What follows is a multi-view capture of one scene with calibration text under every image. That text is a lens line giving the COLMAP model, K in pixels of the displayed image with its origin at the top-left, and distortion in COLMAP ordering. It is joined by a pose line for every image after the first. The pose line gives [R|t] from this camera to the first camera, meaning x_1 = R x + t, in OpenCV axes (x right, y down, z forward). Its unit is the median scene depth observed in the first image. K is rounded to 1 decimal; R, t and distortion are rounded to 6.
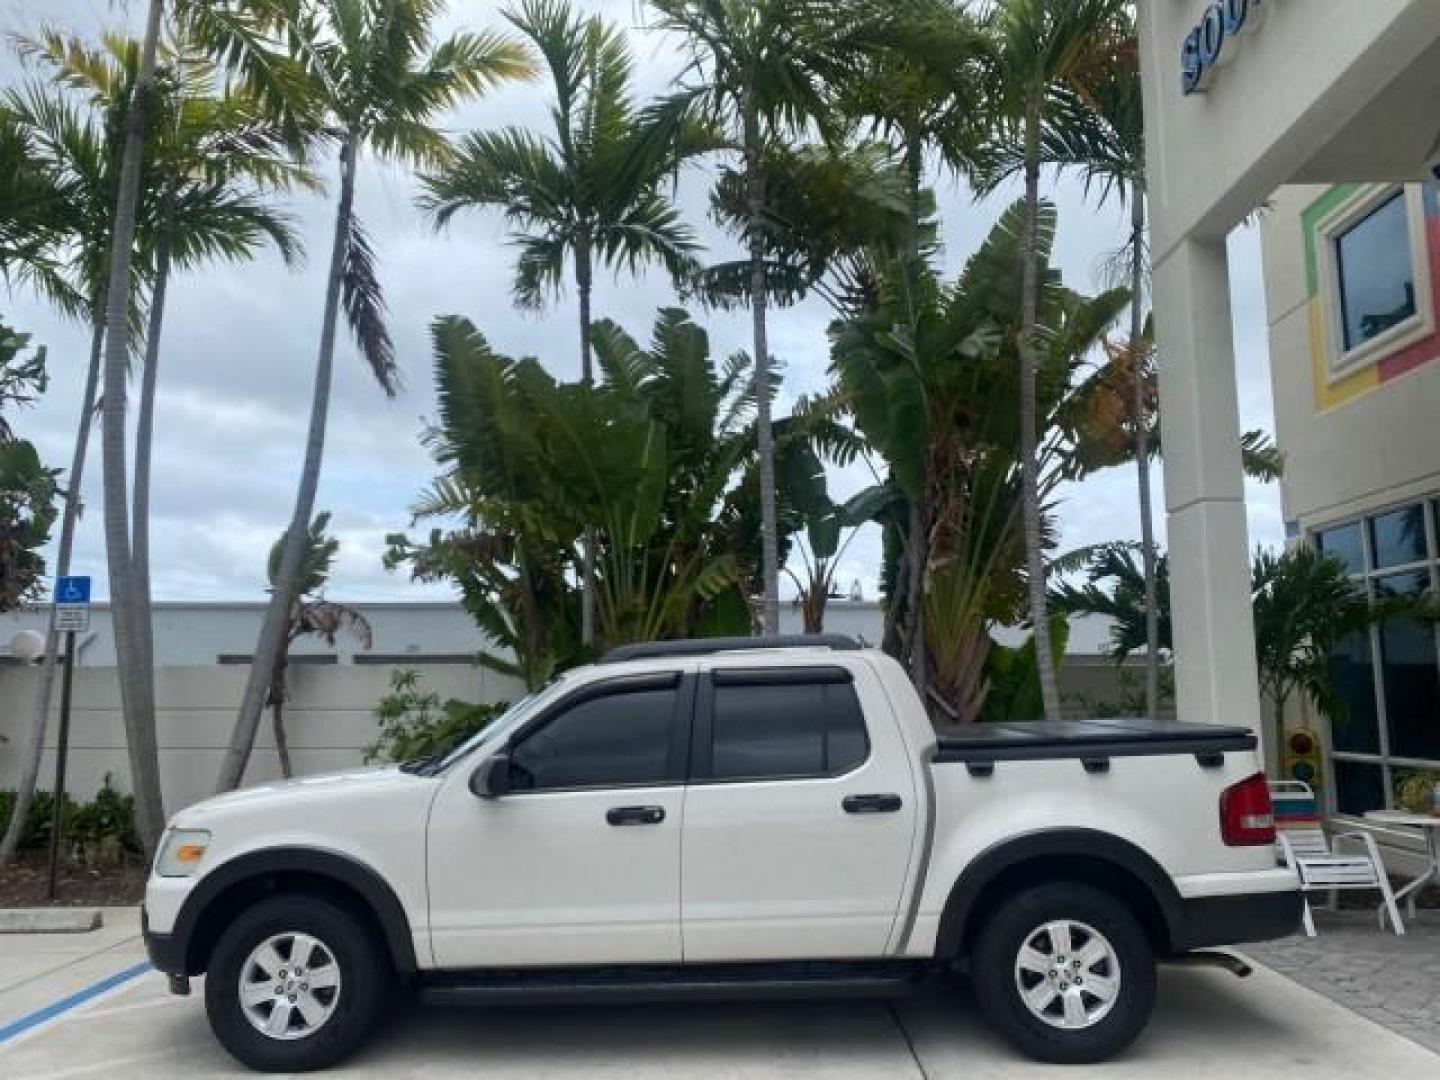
lens RADIAL K [[1107.5, 0, 715.8], [0, 1107.5, 534.4], [0, 0, 1]] dist [0.019535, -0.025642]
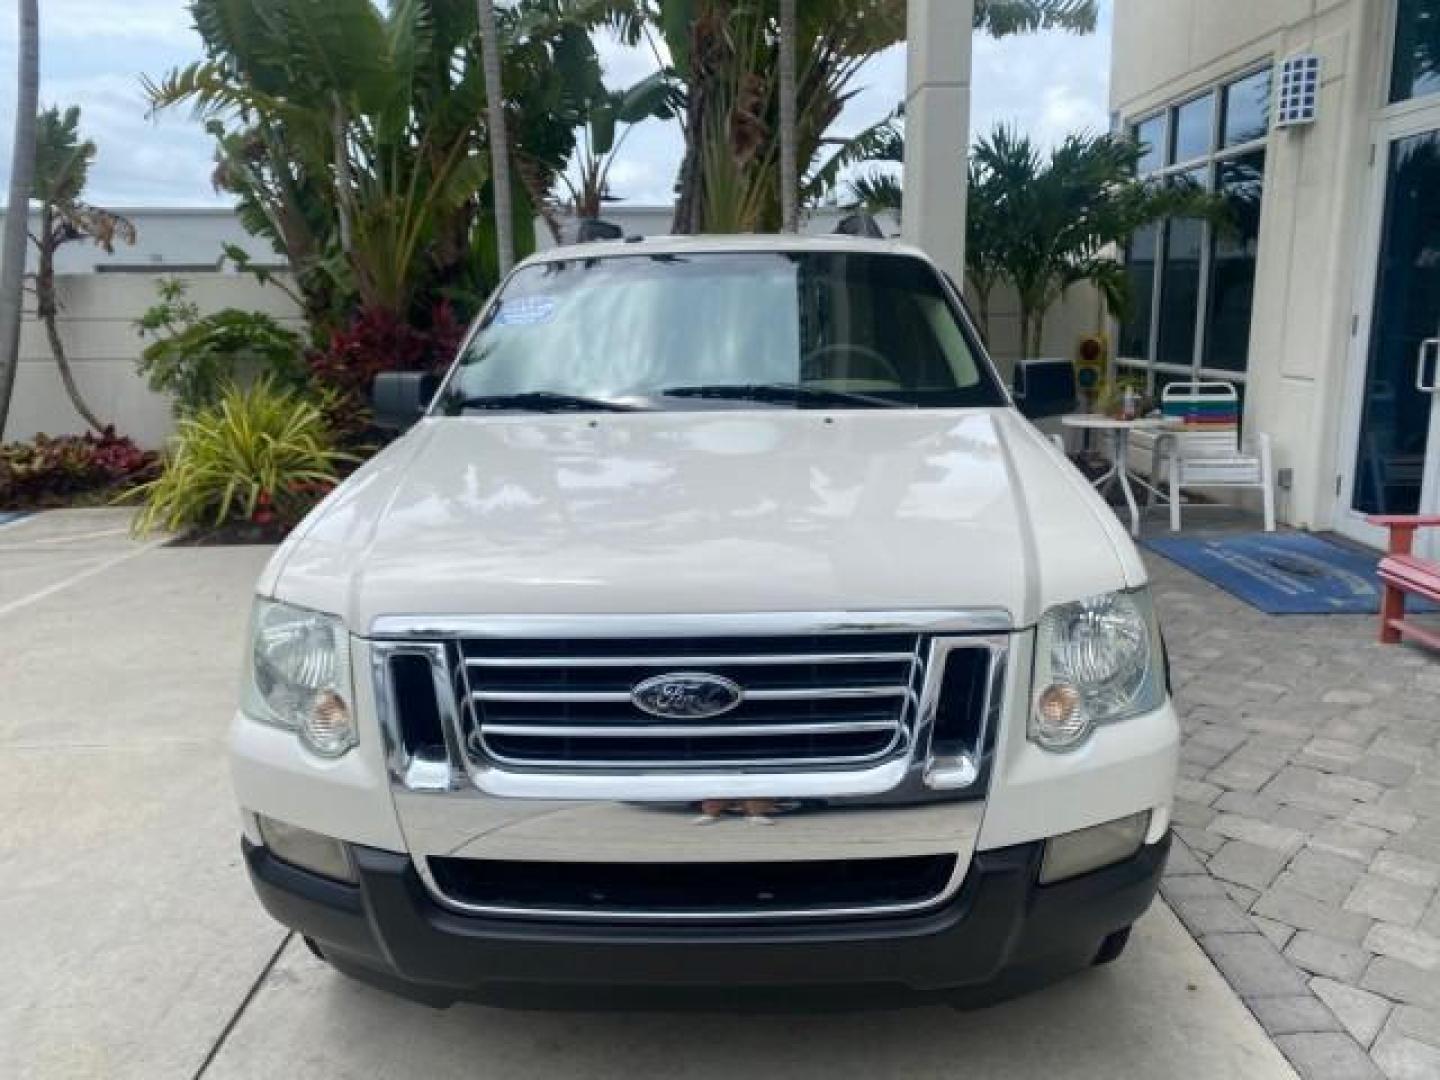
lens RADIAL K [[1107.5, 0, 716.5], [0, 1107.5, 526.9], [0, 0, 1]] dist [0.019535, -0.025642]
pose [[0.999979, -0.006218, 0.001576, 0.200281], [0.005322, 0.941337, 0.337426, 0.000672], [-0.003582, -0.337411, 0.941351, 0.012441]]
